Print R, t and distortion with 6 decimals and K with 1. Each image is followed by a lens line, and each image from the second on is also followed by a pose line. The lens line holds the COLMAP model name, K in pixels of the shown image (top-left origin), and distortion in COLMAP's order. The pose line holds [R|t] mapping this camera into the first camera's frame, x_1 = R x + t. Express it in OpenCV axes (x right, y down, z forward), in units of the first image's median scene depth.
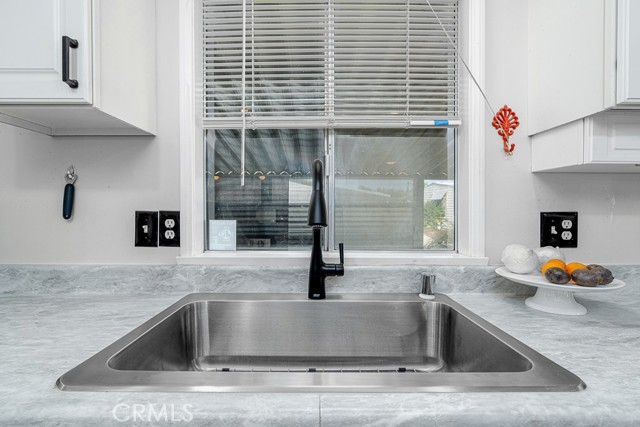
lens RADIAL K [[293.8, 0, 316.7], [0, 293.8, 211.8], [0, 0, 1]] dist [0.006059, 0.001034]
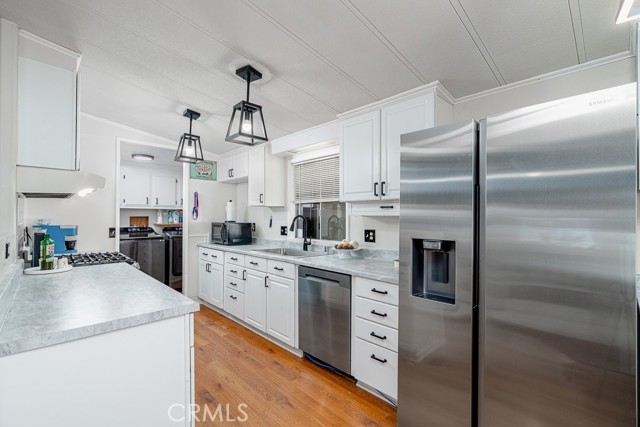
lens RADIAL K [[293.8, 0, 322.2], [0, 293.8, 215.4], [0, 0, 1]] dist [0.006059, 0.001034]
pose [[0.689854, -0.004088, -0.723937, 2.564529], [-0.001507, 0.999974, -0.007082, -0.115384], [0.723947, 0.005977, 0.689829, -1.275674]]
